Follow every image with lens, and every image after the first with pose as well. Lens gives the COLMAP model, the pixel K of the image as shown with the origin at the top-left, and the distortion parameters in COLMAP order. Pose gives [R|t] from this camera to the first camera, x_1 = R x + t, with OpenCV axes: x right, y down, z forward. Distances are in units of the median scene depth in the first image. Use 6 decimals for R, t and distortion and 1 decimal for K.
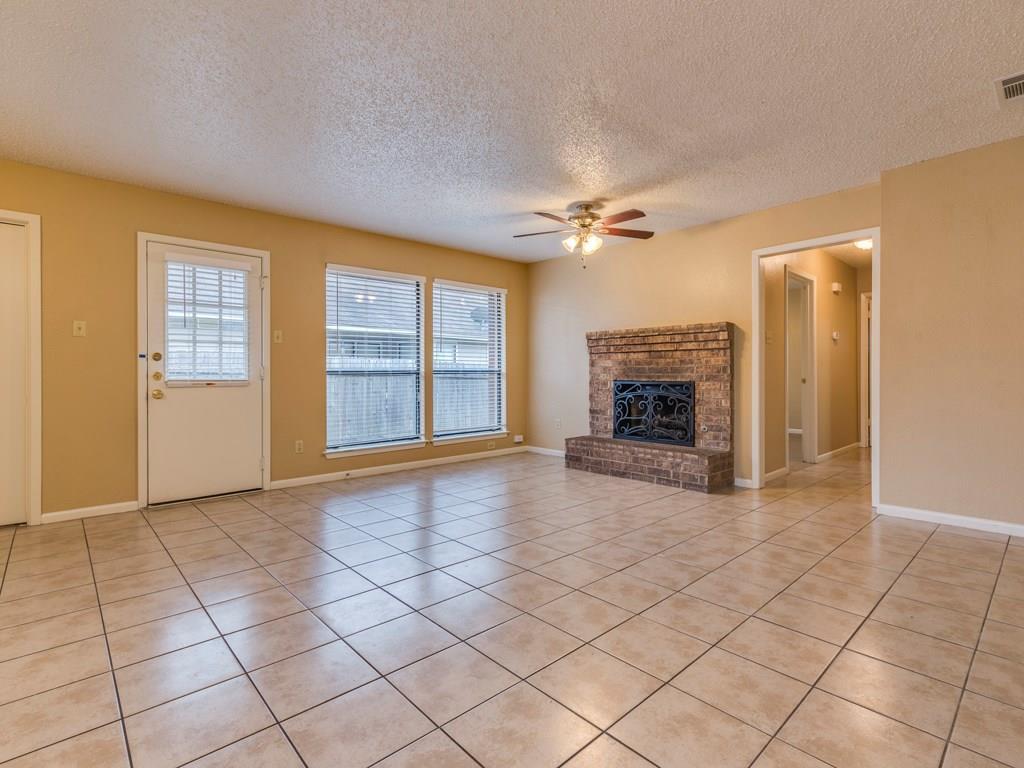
lens RADIAL K [[500.3, 0, 515.7], [0, 500.3, 378.0], [0, 0, 1]] dist [0.000094, -0.000409]
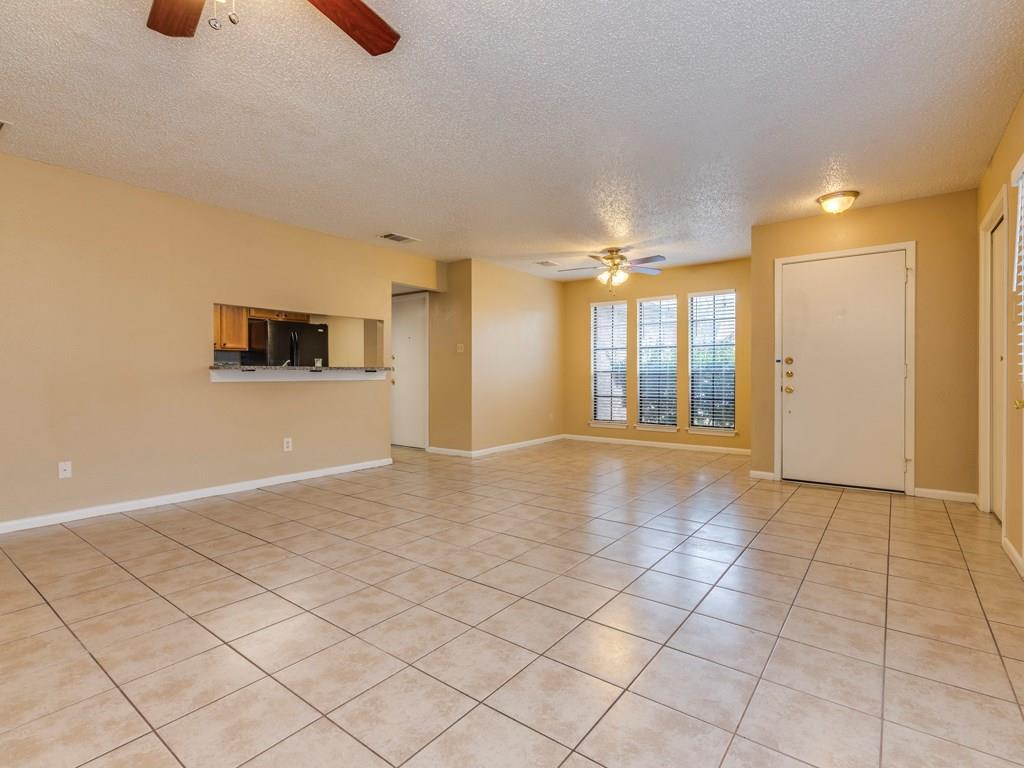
lens RADIAL K [[500.3, 0, 513.4], [0, 500.3, 379.1], [0, 0, 1]] dist [0.000094, -0.000409]
pose [[-0.984493, 0.006813, -0.175290, 0.014511], [0.004254, 0.999879, 0.014970, -0.008373], [0.175371, 0.013992, -0.984403, 1.204435]]
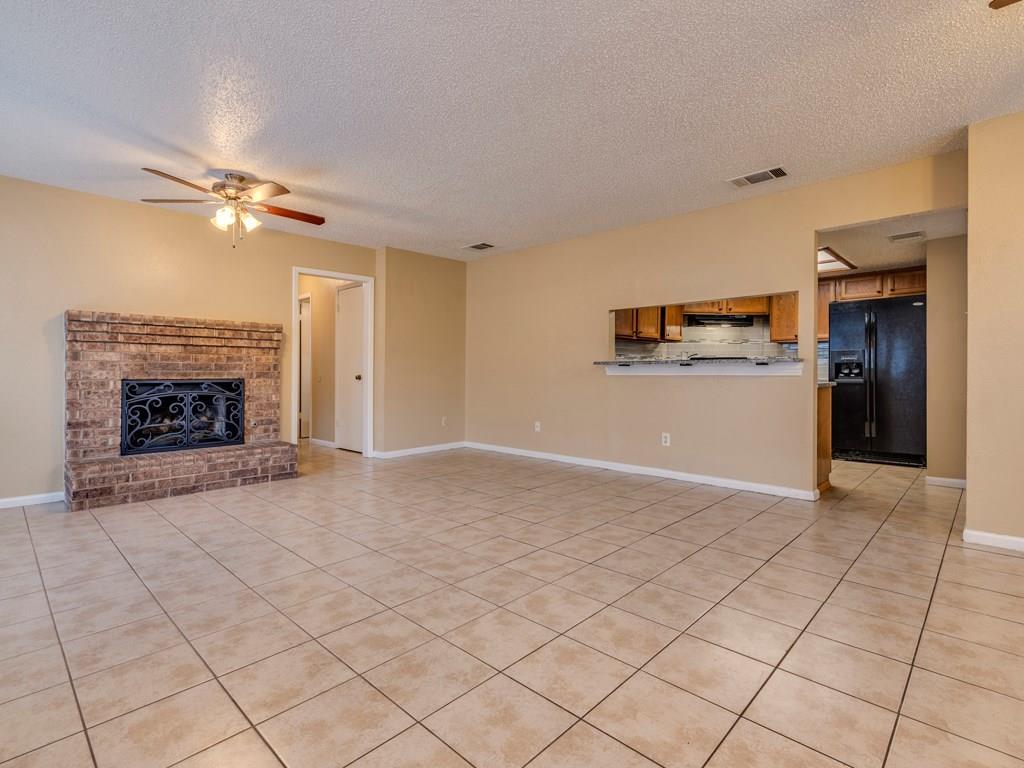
lens RADIAL K [[500.3, 0, 515.6], [0, 500.3, 378.8], [0, 0, 1]] dist [0.000094, -0.000409]
pose [[-0.065426, -0.011186, 0.997795, -0.675079], [0.009179, 0.999888, 0.011811, 0.000213], [-0.997815, 0.009931, -0.065316, 0.514296]]
